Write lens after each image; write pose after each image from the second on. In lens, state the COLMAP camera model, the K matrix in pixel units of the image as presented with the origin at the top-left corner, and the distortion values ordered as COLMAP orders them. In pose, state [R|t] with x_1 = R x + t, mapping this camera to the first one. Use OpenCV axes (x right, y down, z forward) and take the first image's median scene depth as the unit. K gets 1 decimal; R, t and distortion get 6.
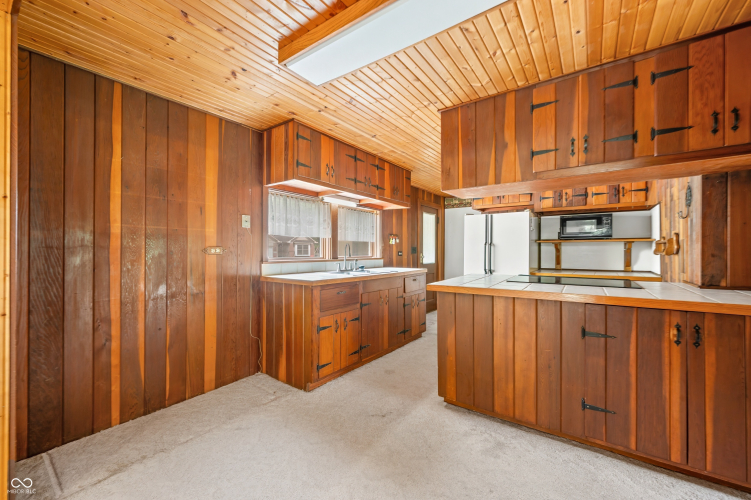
lens RADIAL K [[300.0, 0, 375.9], [0, 300.0, 251.4], [0, 0, 1]] dist [-0.001049, 0.000541]
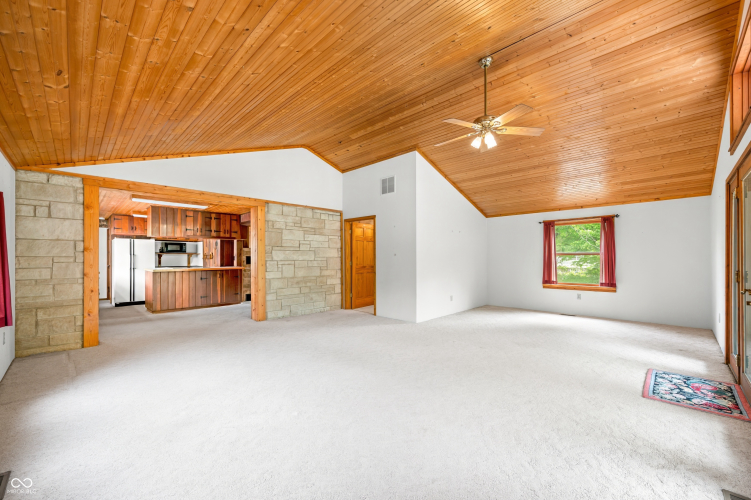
lens RADIAL K [[300.0, 0, 374.1], [0, 300.0, 255.9], [0, 0, 1]] dist [-0.001049, 0.000541]
pose [[0.154629, 0.005768, 0.987956, -2.605997], [0.000374, 0.999983, -0.005897, -0.004233], [-0.987972, 0.001281, 0.154625, -1.696786]]
